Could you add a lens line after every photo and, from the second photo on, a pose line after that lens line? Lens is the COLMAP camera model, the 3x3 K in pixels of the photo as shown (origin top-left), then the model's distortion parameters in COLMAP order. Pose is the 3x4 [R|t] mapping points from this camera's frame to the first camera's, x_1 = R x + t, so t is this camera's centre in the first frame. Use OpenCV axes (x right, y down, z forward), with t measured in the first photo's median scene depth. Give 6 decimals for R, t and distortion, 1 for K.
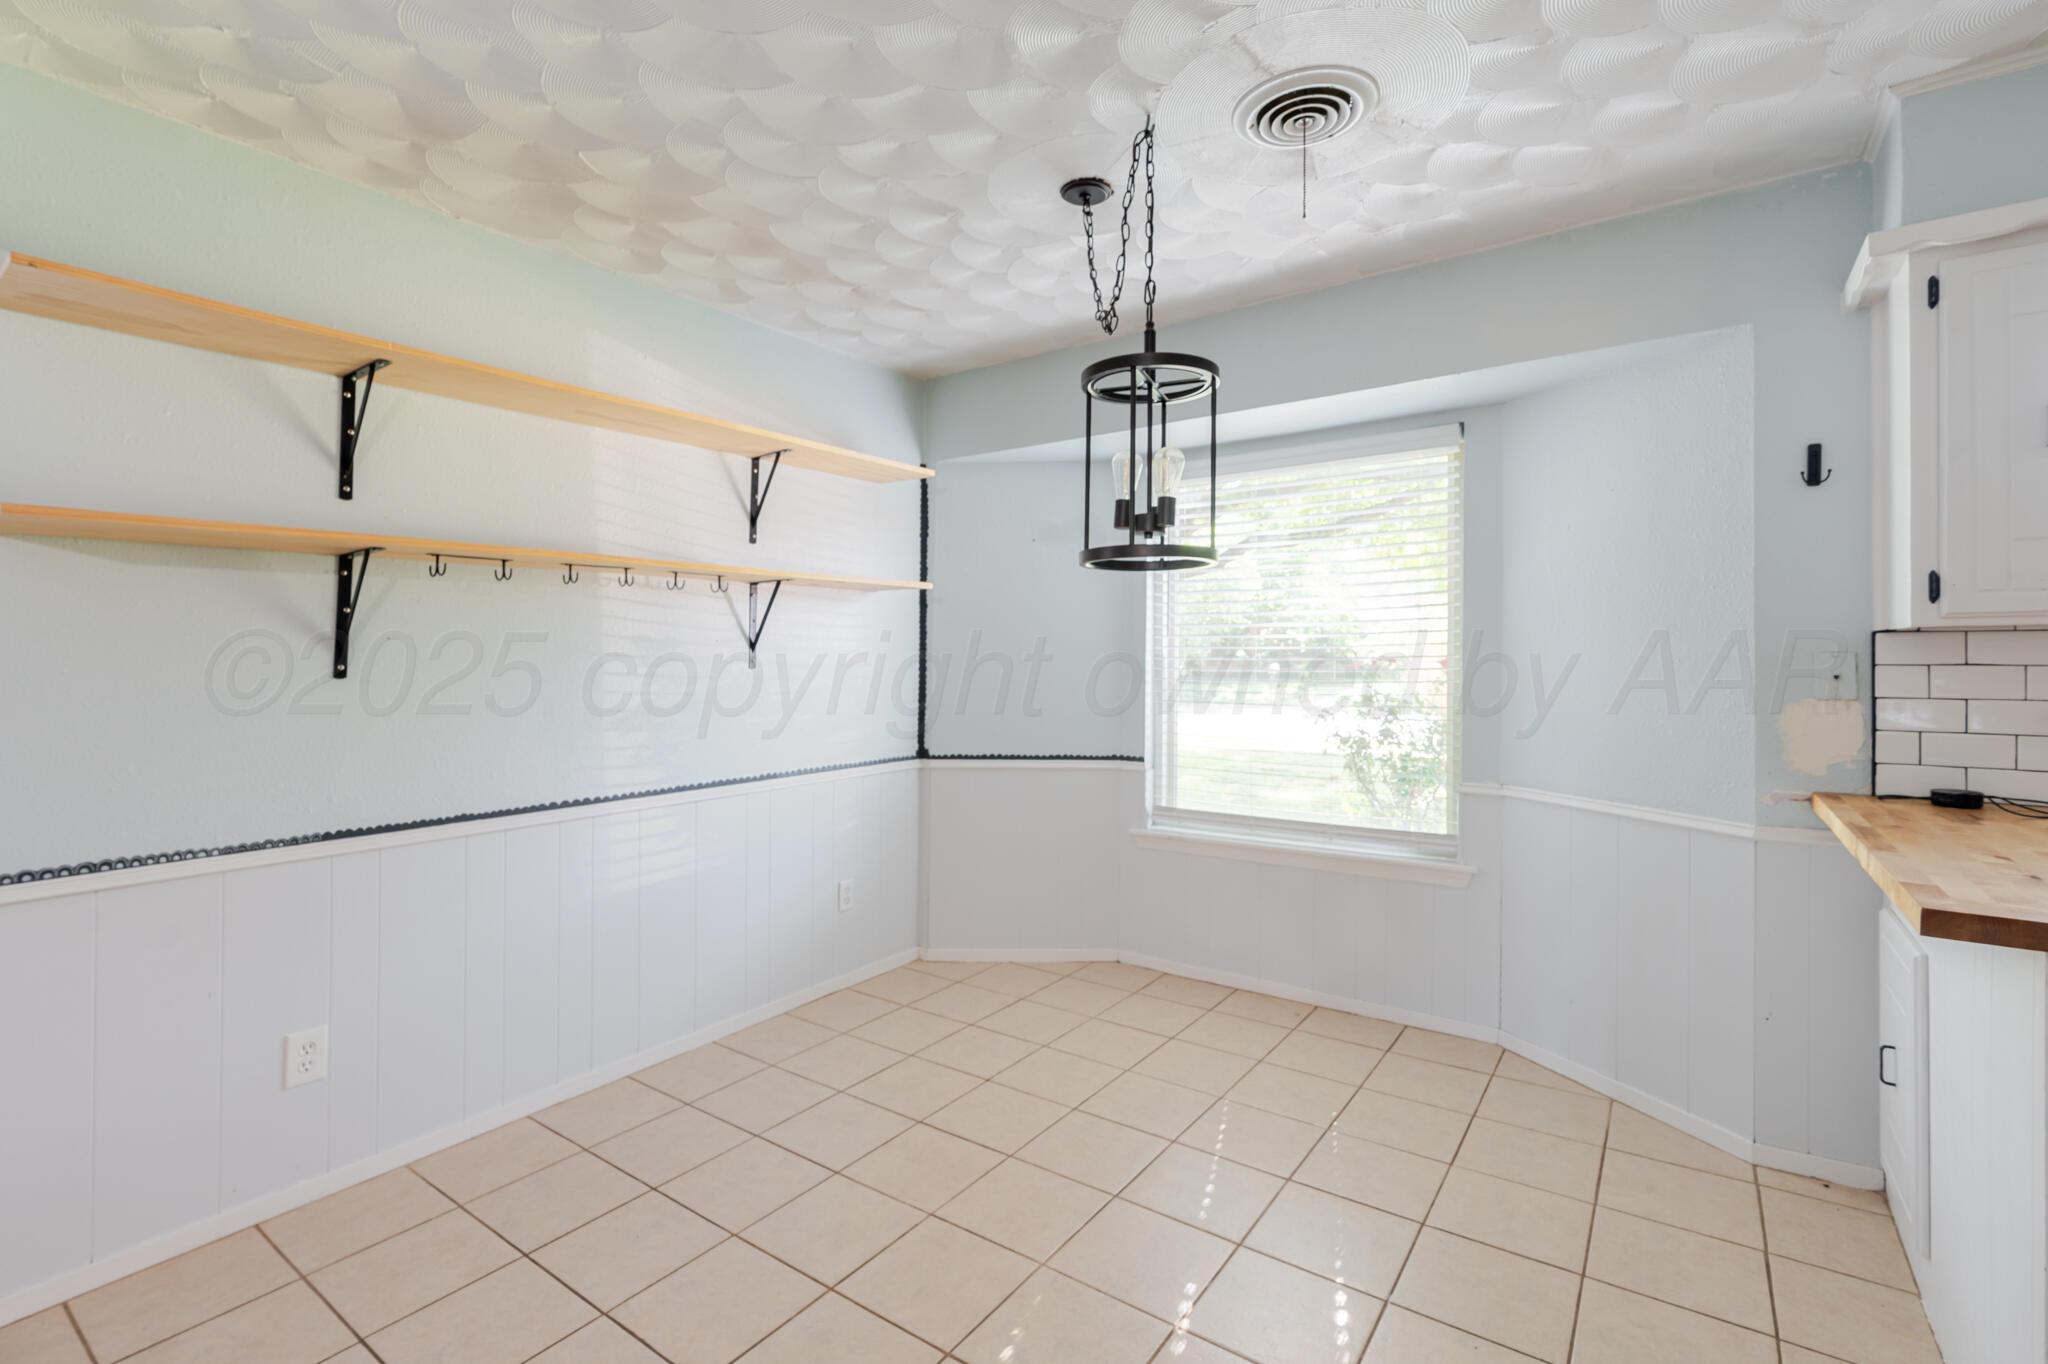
lens RADIAL K [[964.7, 0, 1034.1], [0, 964.7, 638.2], [0, 0, 1]] dist [-0.004887, 0.000520]
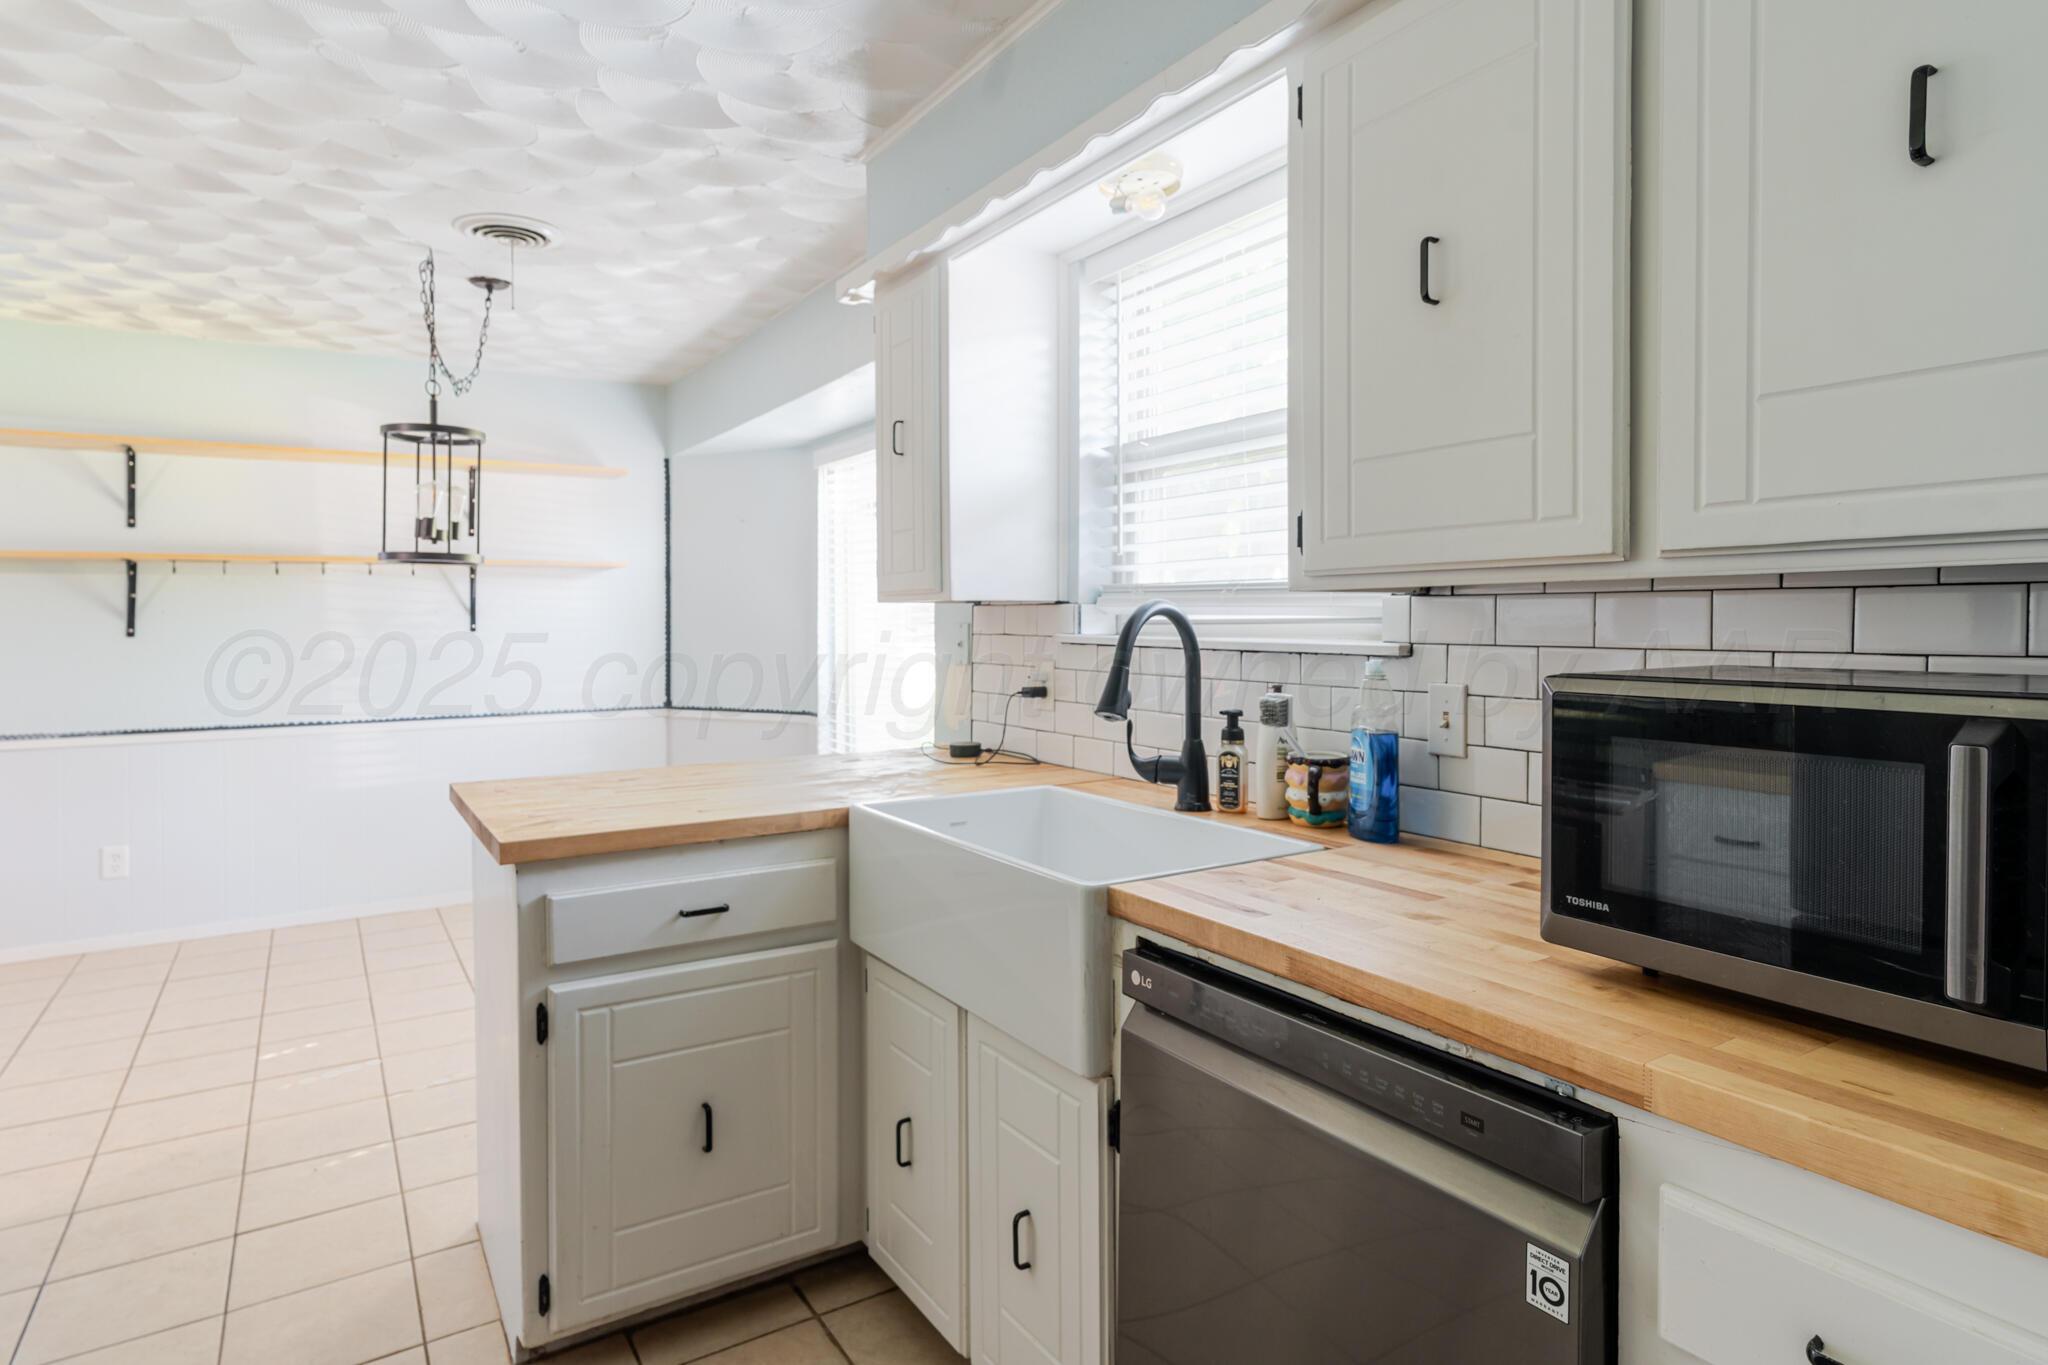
lens RADIAL K [[1156.4, 0, 1022.4], [0, 1156.4, 629.2], [0, 0, 1]] dist [0.006171, 0.000219]
pose [[0.924363, 0.004227, -0.381490, 1.445123], [0.007019, 0.999581, 0.028083, -0.016793], [0.381449, -0.028636, 0.923946, -0.250659]]
